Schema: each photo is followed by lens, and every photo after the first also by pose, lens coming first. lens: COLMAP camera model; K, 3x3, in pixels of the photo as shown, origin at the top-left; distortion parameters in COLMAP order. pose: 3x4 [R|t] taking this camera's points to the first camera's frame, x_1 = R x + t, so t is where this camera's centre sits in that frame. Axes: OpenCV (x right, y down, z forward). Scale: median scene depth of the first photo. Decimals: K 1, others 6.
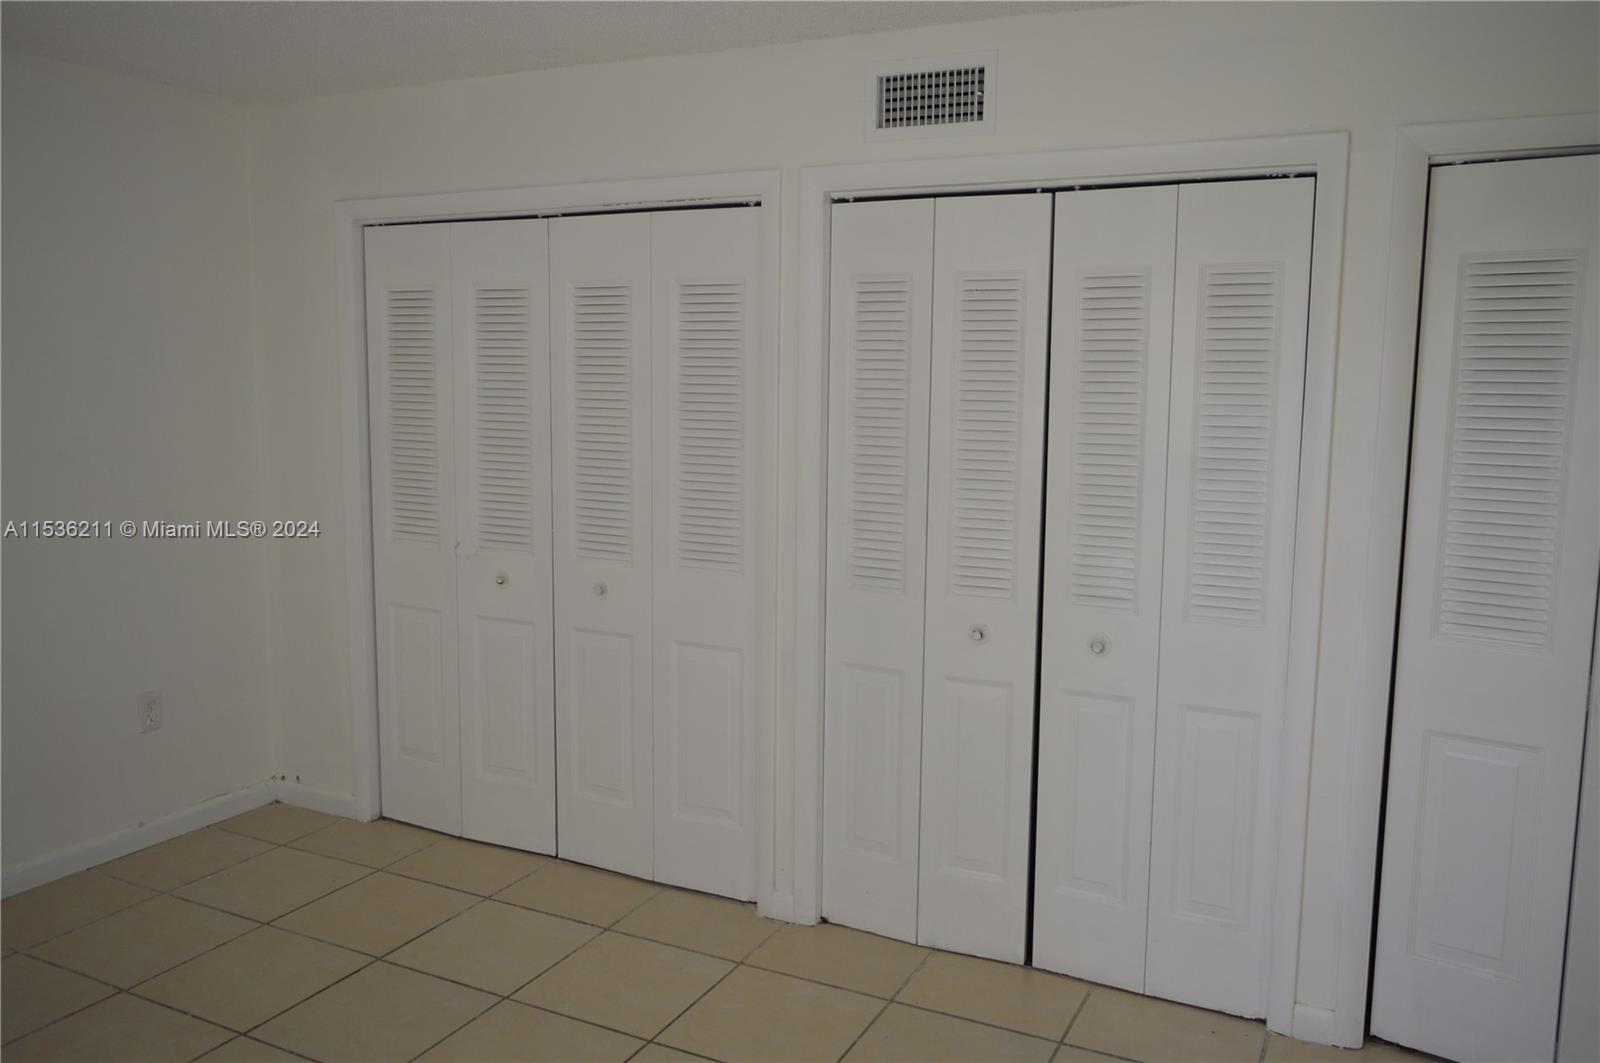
lens RADIAL K [[1255.3, 0, 794.5], [0, 1255.3, 531.5], [0, 0, 1]] dist [-0.006528, 0.004673]
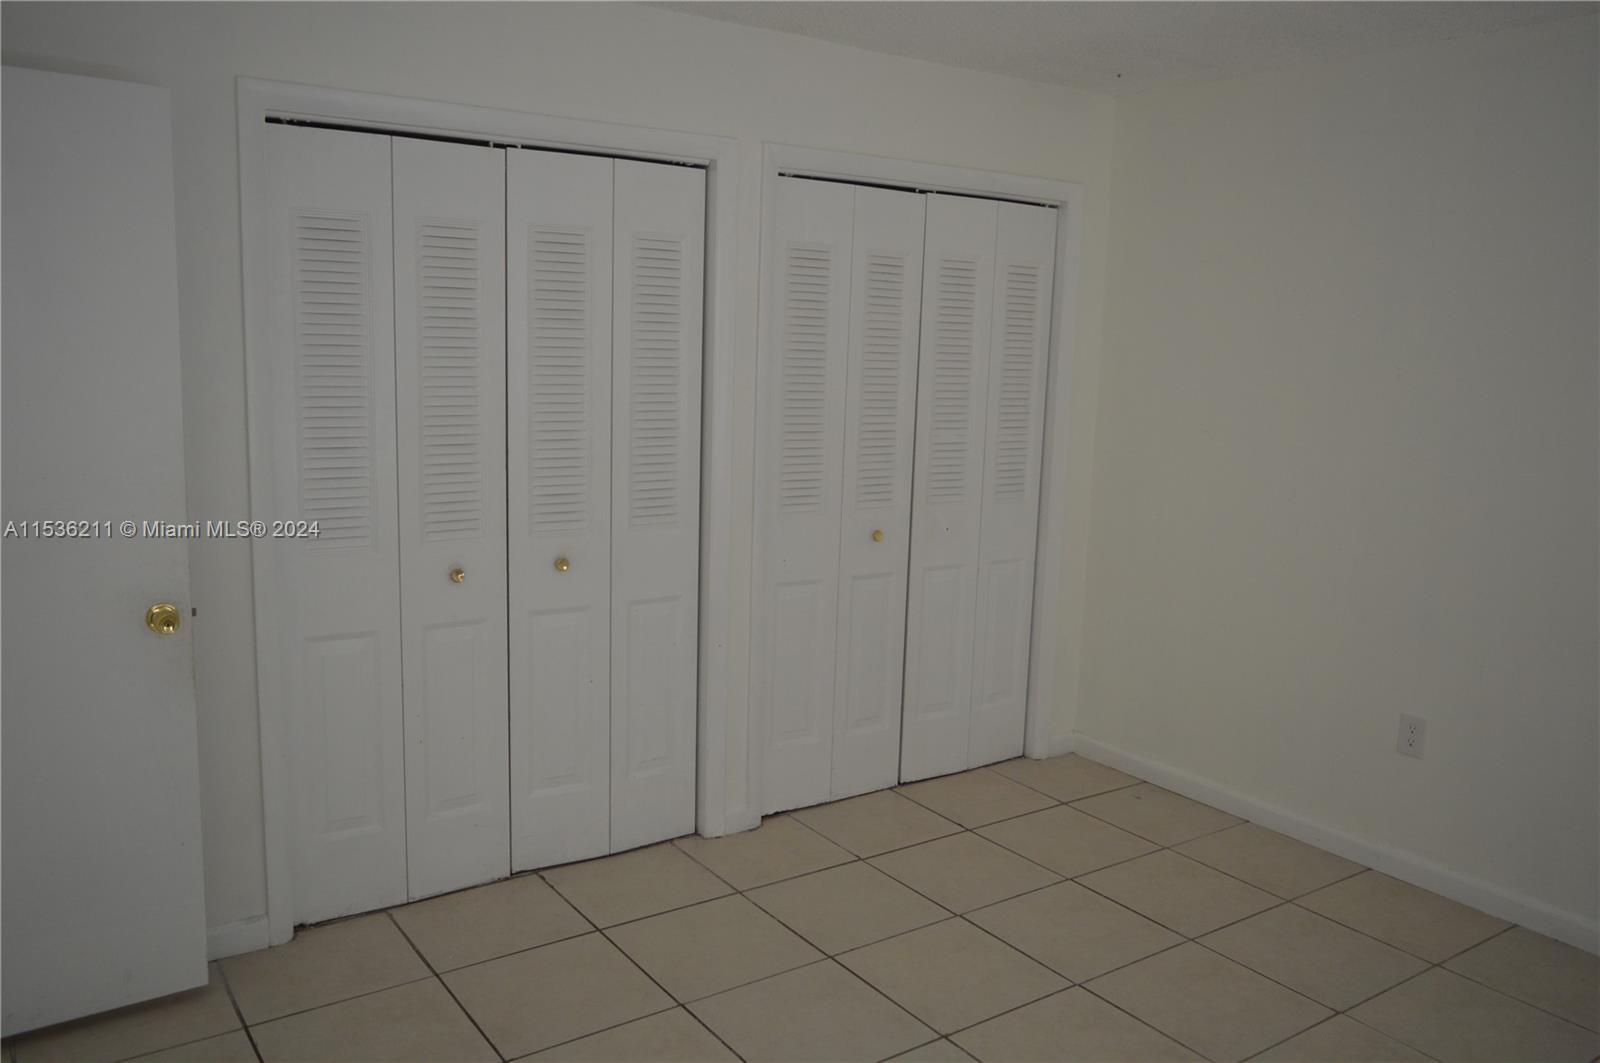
lens RADIAL K [[1255.3, 0, 733.7], [0, 1255.3, 523.0], [0, 0, 1]] dist [-0.006528, 0.004673]
pose [[0.471157, -0.138207, 0.871154, -0.725645], [0.094293, 0.989880, 0.106045, -0.056163], [-0.876995, 0.032180, 0.479421, 0.363157]]
